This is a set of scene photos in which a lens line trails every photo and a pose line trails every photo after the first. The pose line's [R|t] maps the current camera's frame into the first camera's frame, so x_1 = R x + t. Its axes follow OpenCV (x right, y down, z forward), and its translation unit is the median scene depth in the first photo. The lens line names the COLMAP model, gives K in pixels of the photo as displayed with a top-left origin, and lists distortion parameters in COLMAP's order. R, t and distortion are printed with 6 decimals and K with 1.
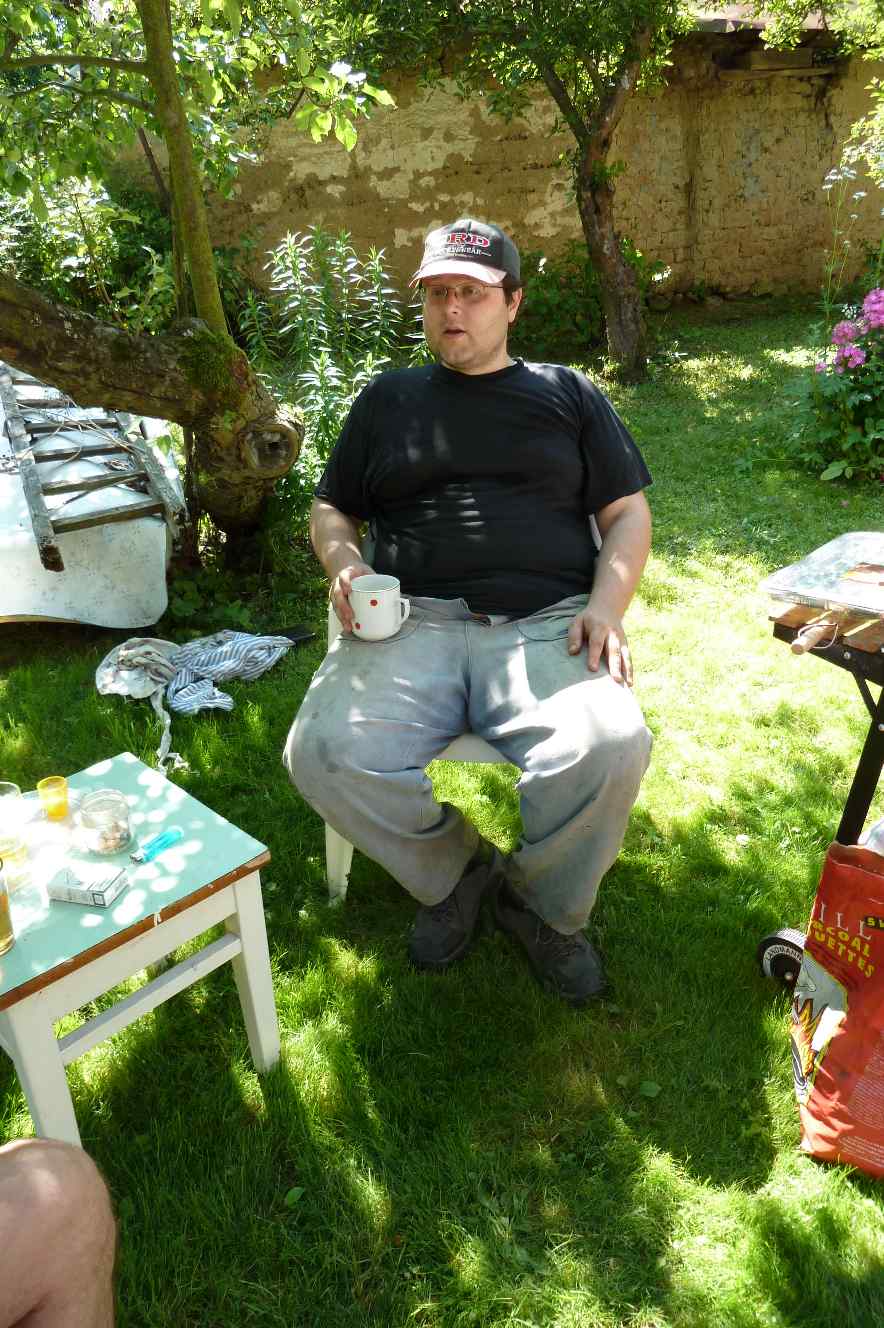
lens RADIAL K [[994.4, 0, 442.0], [0, 994.4, 664.0], [0, 0, 1]] dist [-0.022693, -0.002707]
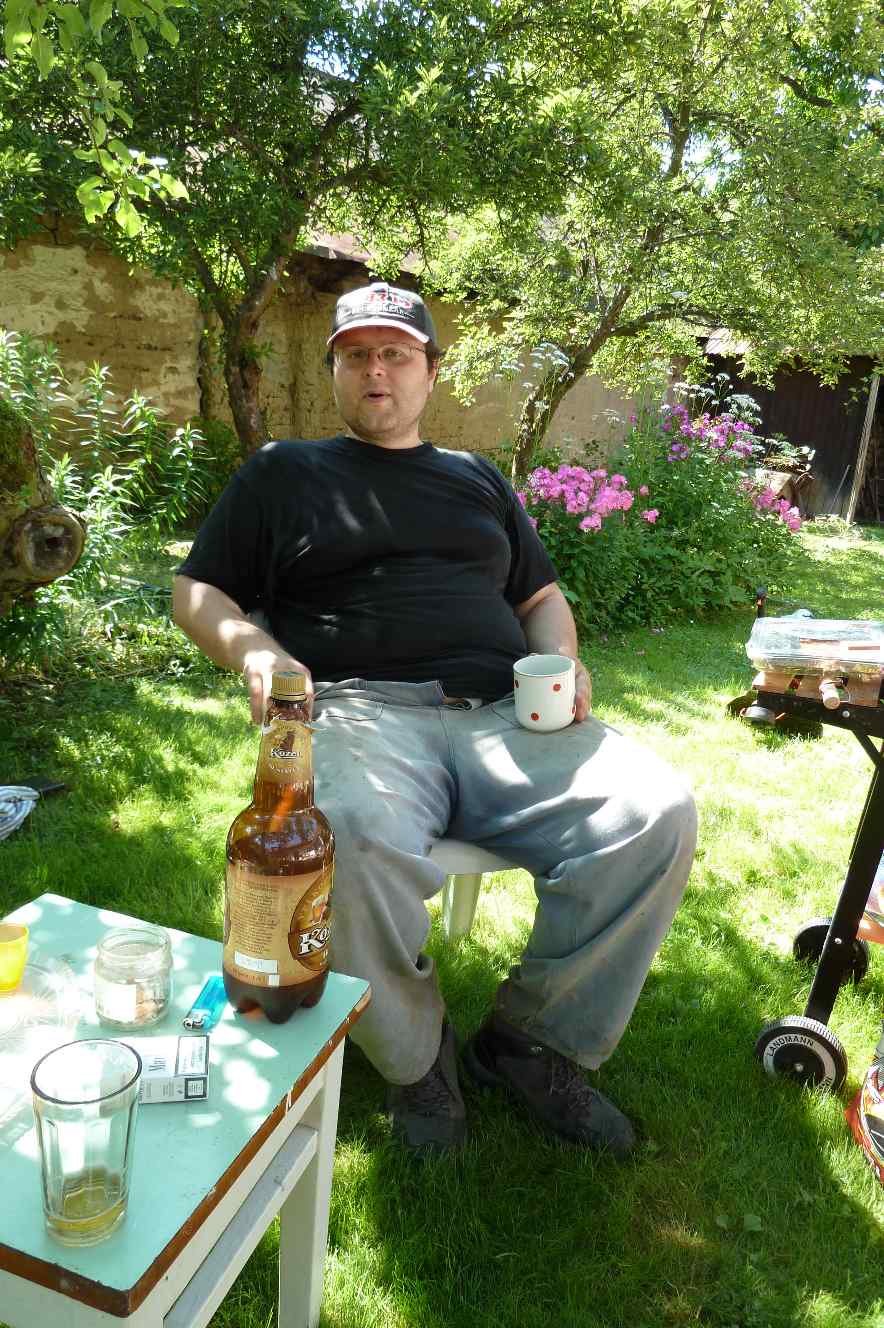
lens RADIAL K [[981.1, 0, 442.0], [0, 981.1, 664.0], [0, 0, 1]] dist [-0.021069, -0.008539]
pose [[0.886614, 0.006058, 0.462471, -0.107177], [0.089227, 0.978890, -0.183883, 0.022601], [-0.453822, 0.204298, 0.867357, 0.075097]]
